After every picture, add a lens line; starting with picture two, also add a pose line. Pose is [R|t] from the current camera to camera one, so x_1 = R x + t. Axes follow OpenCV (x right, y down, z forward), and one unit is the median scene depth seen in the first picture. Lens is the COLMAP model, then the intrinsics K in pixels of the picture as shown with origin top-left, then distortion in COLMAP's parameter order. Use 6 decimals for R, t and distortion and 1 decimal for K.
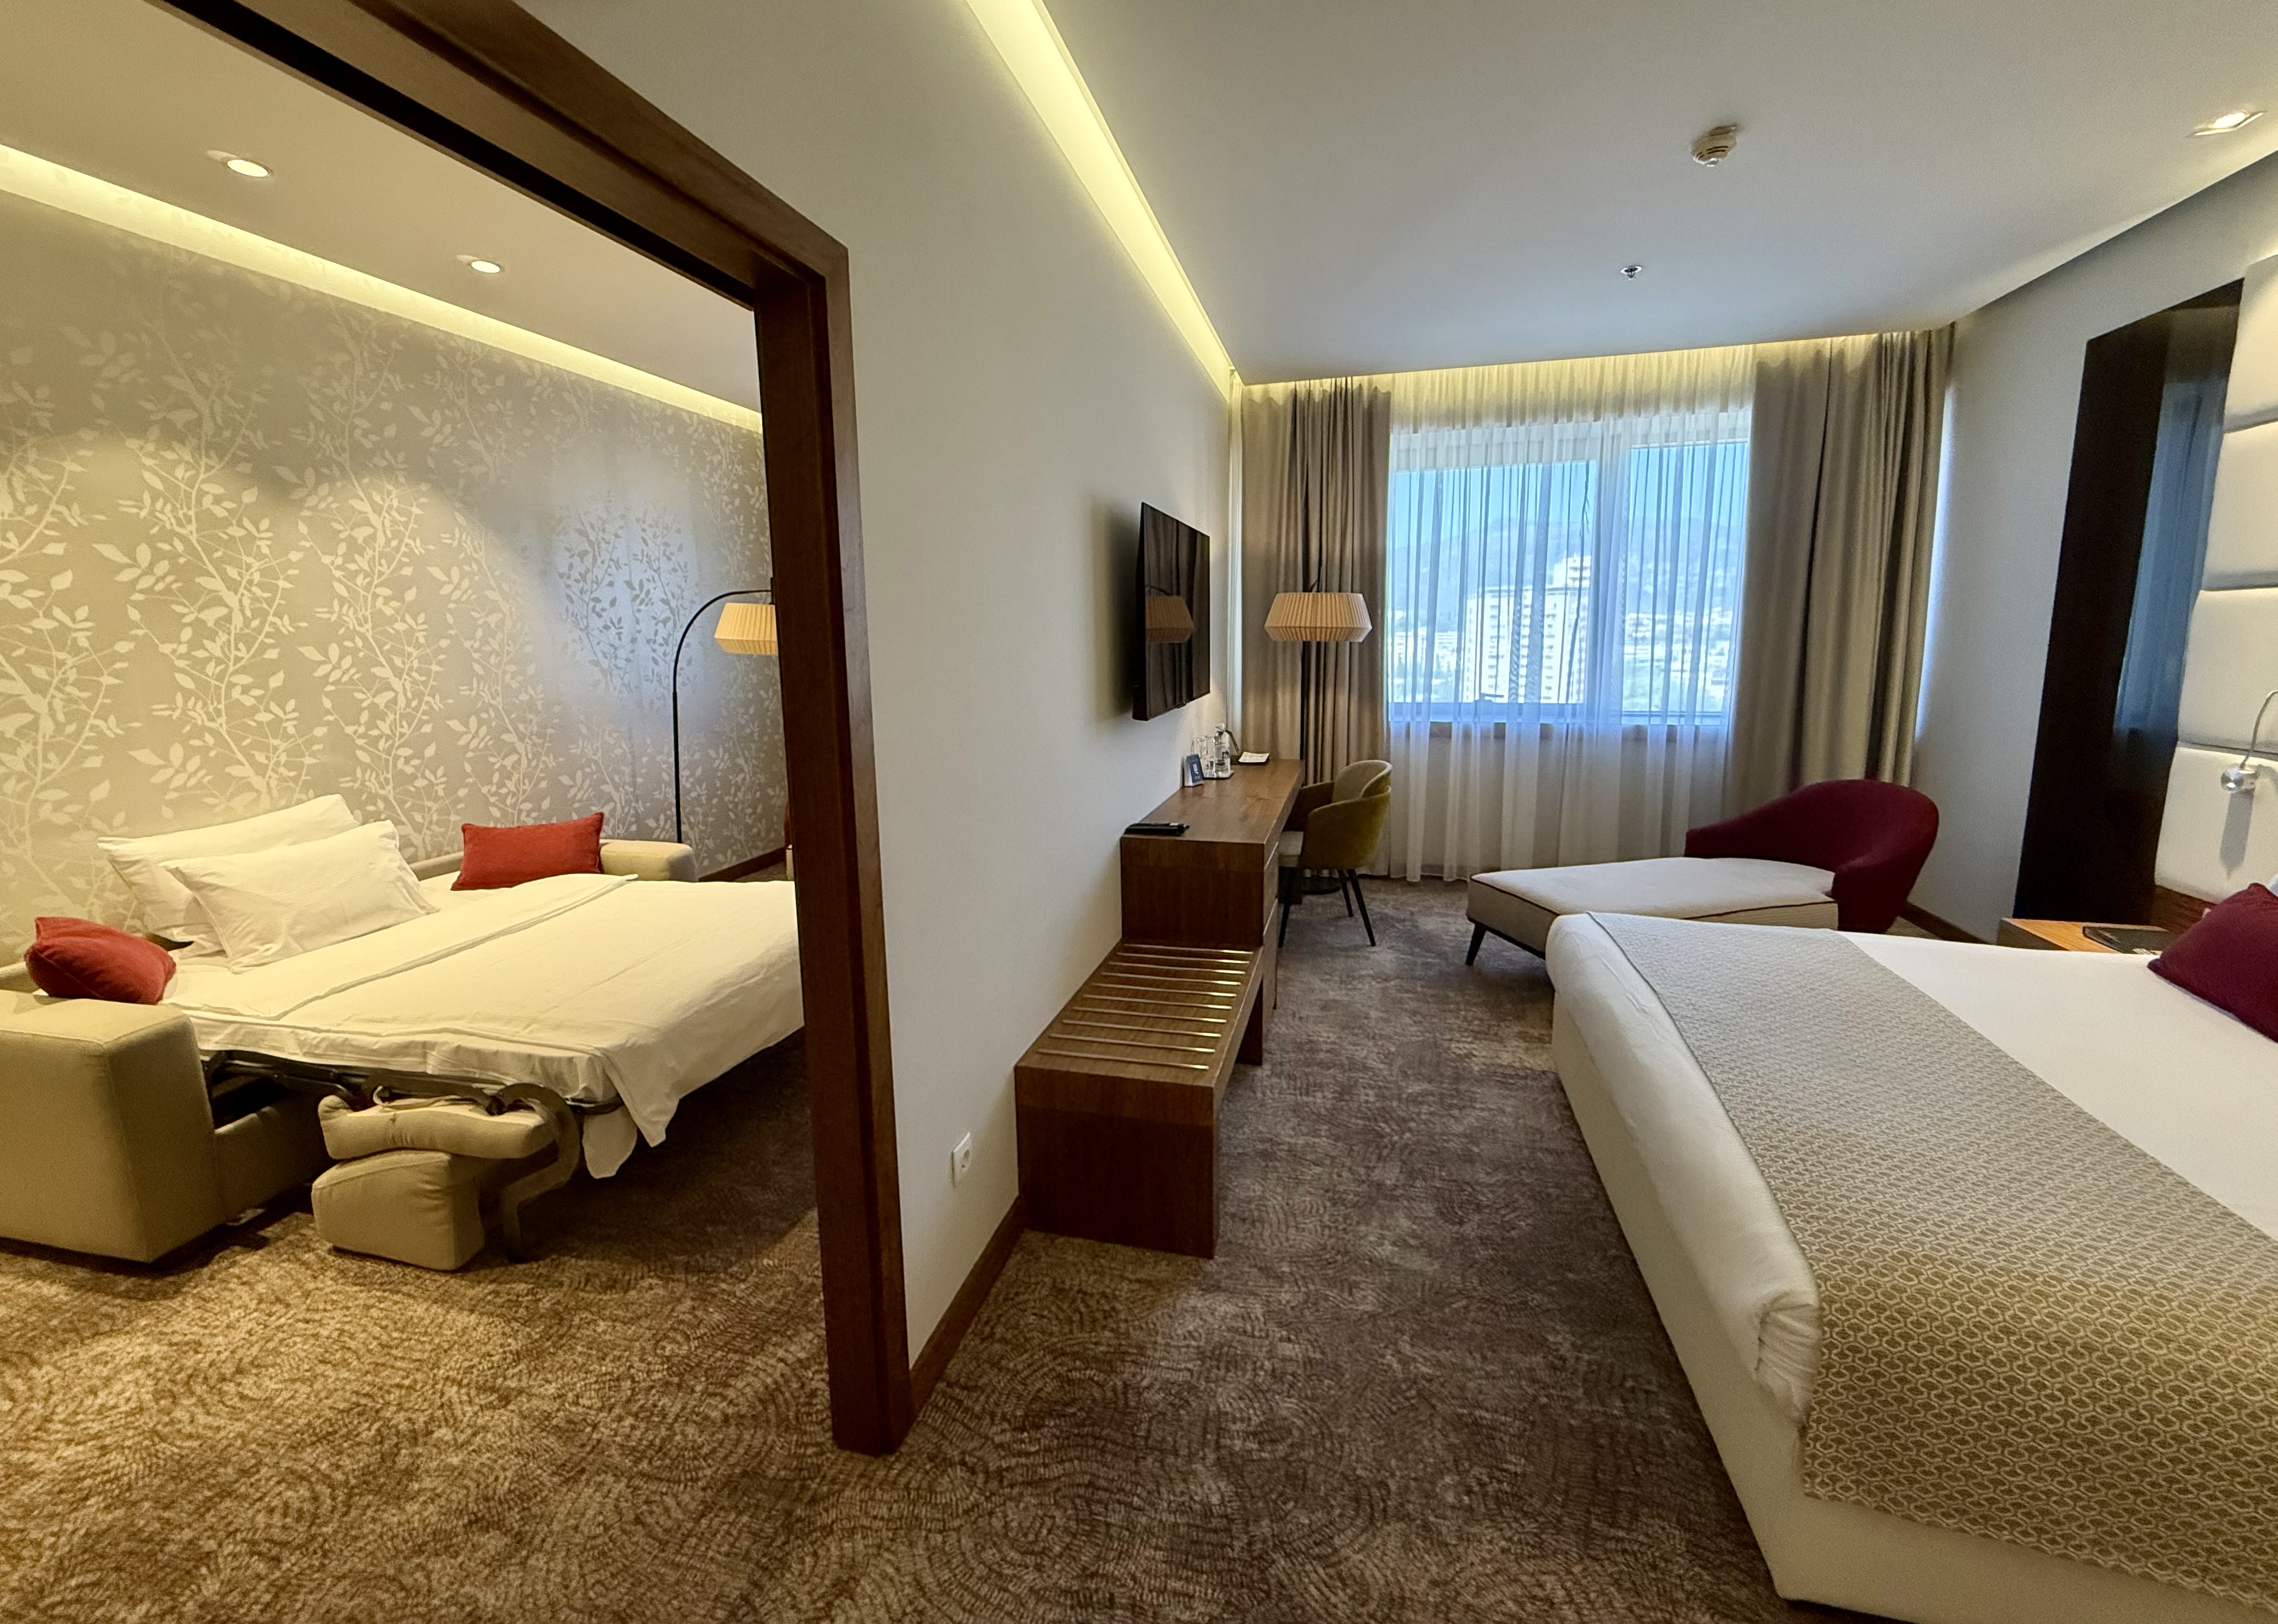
lens RADIAL K [[906.8, 0, 1136.3], [0, 906.8, 767.0], [0, 0, 1]] dist [-0.000387, 0.000342]
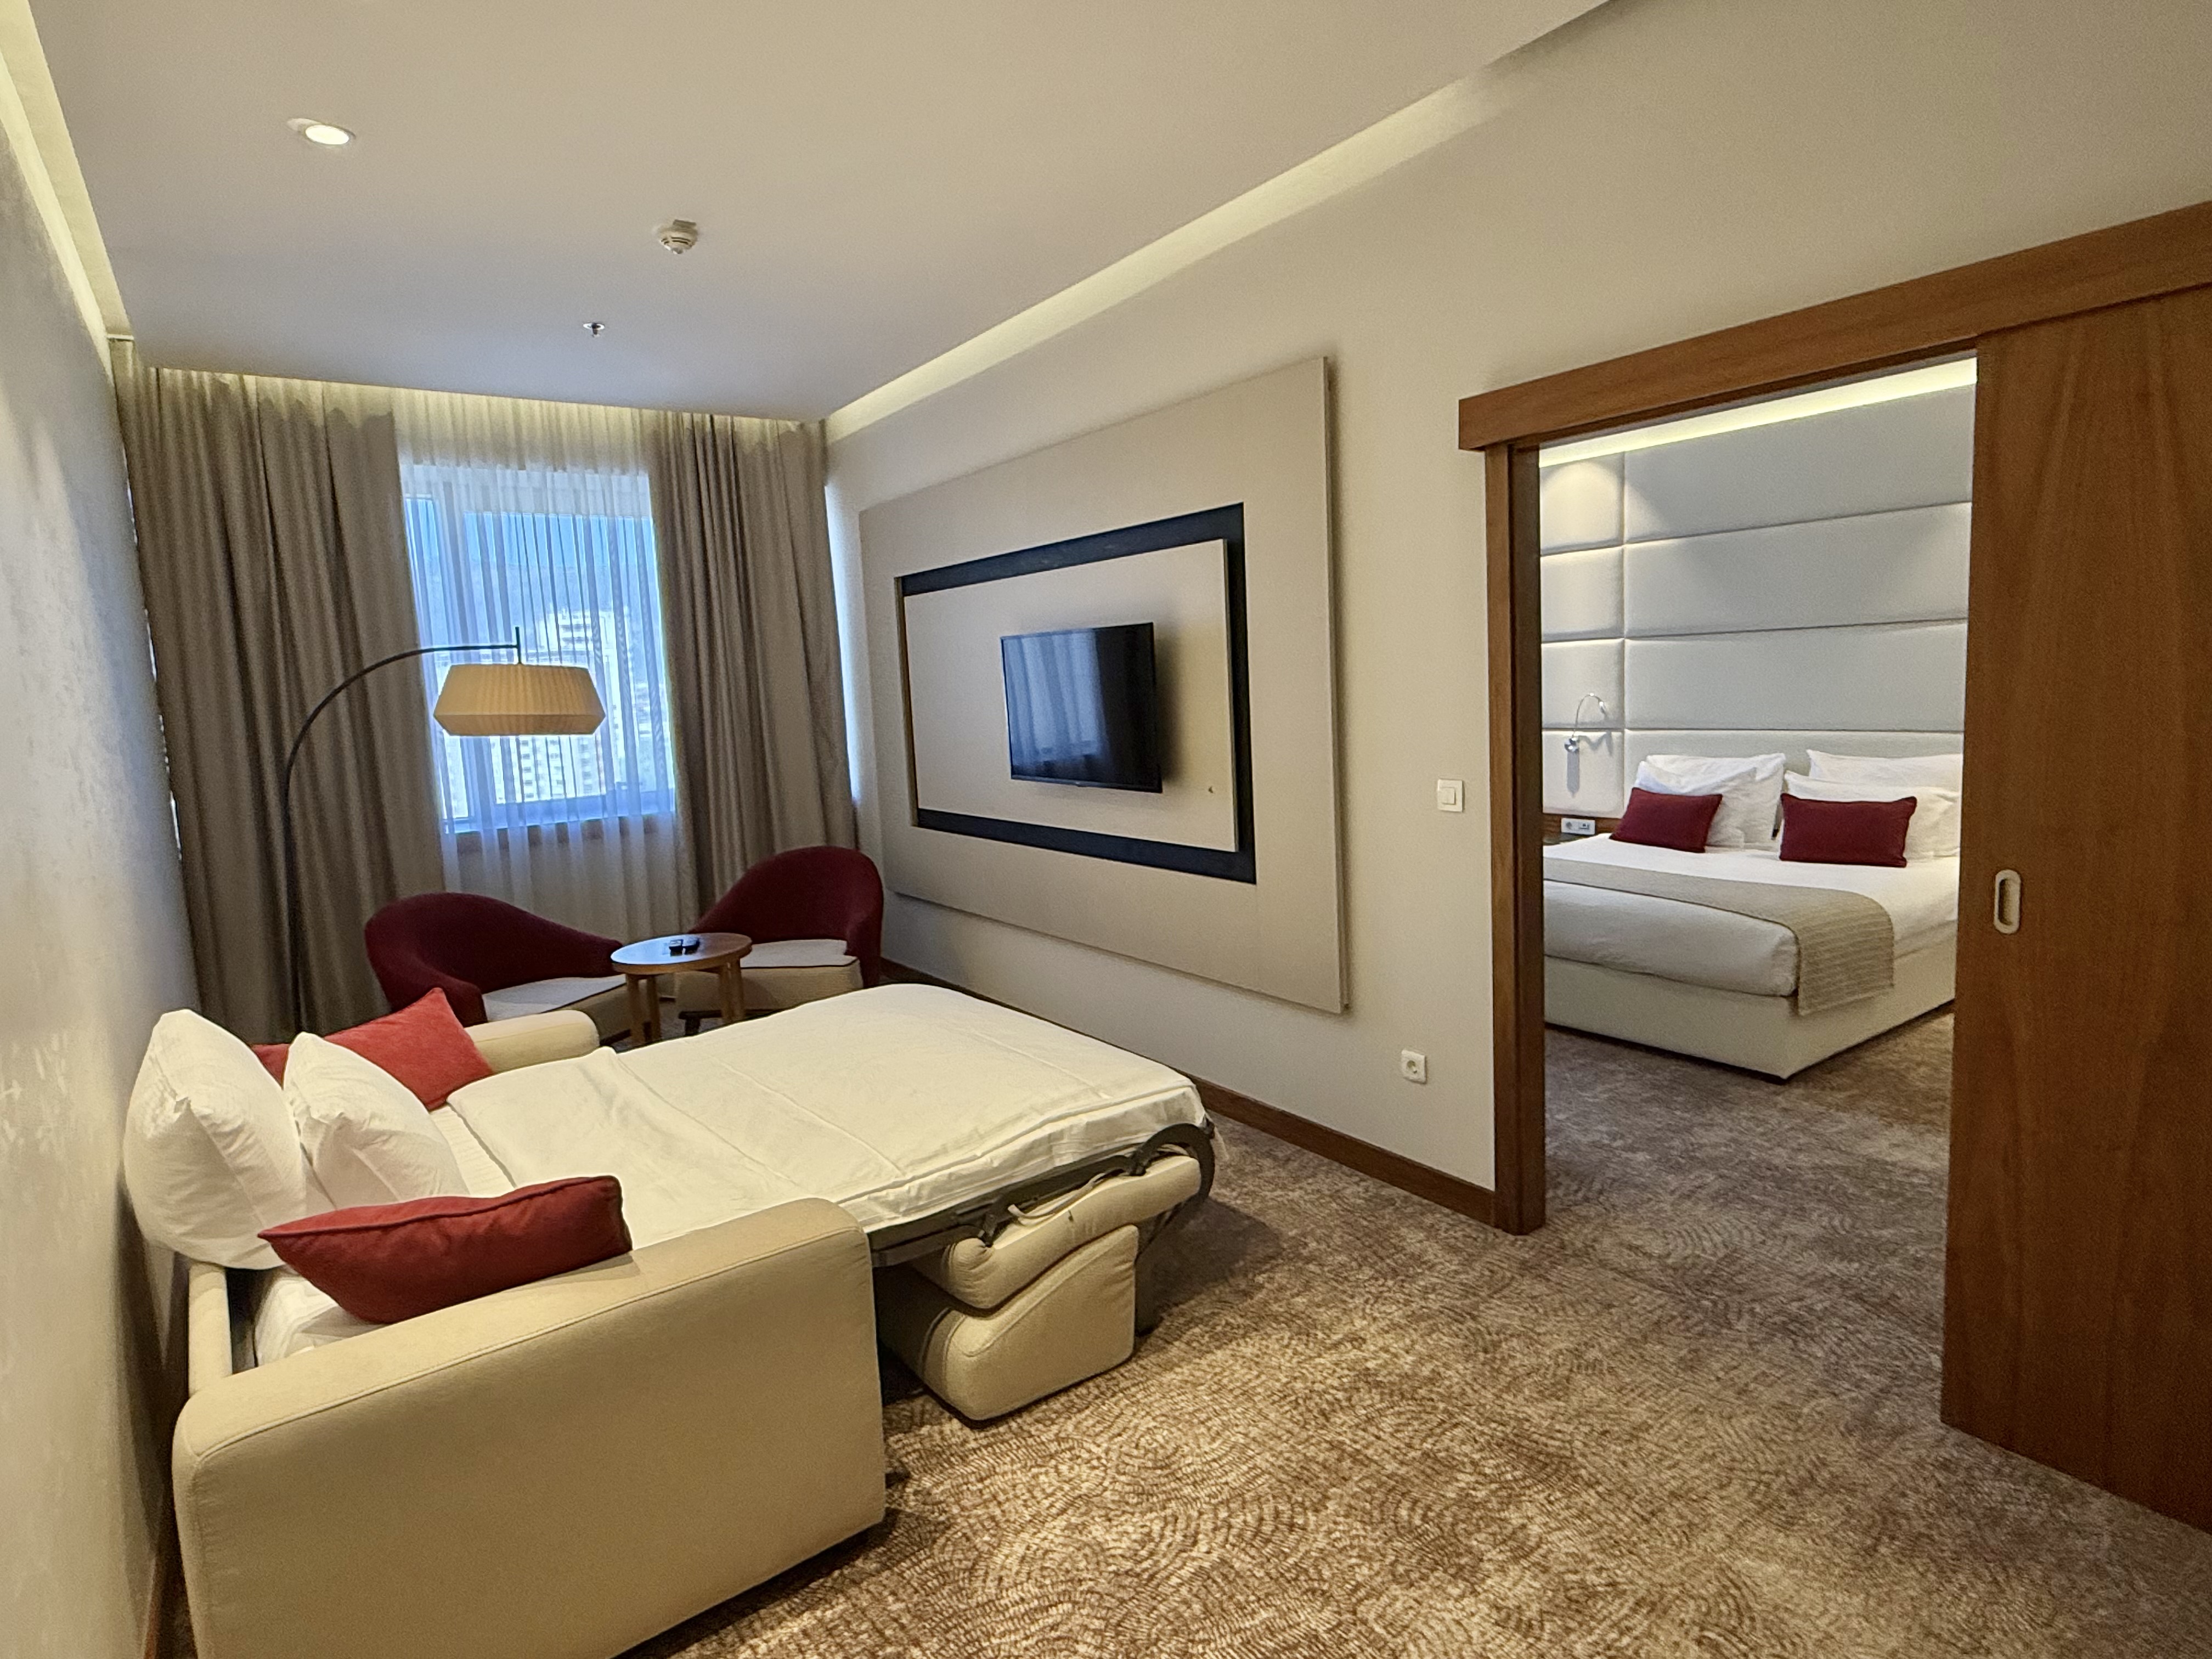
lens RADIAL K [[1207.5, 0, 1106.0], [0, 1207.5, 829.5], [0, 0, 1]] dist [-0.001431, -0.000105]
pose [[0.645702, -0.115019, 0.754877, -1.018152], [0.151908, 0.988179, 0.020629, -0.007474], [-0.748327, 0.101351, 0.655542, 0.090637]]
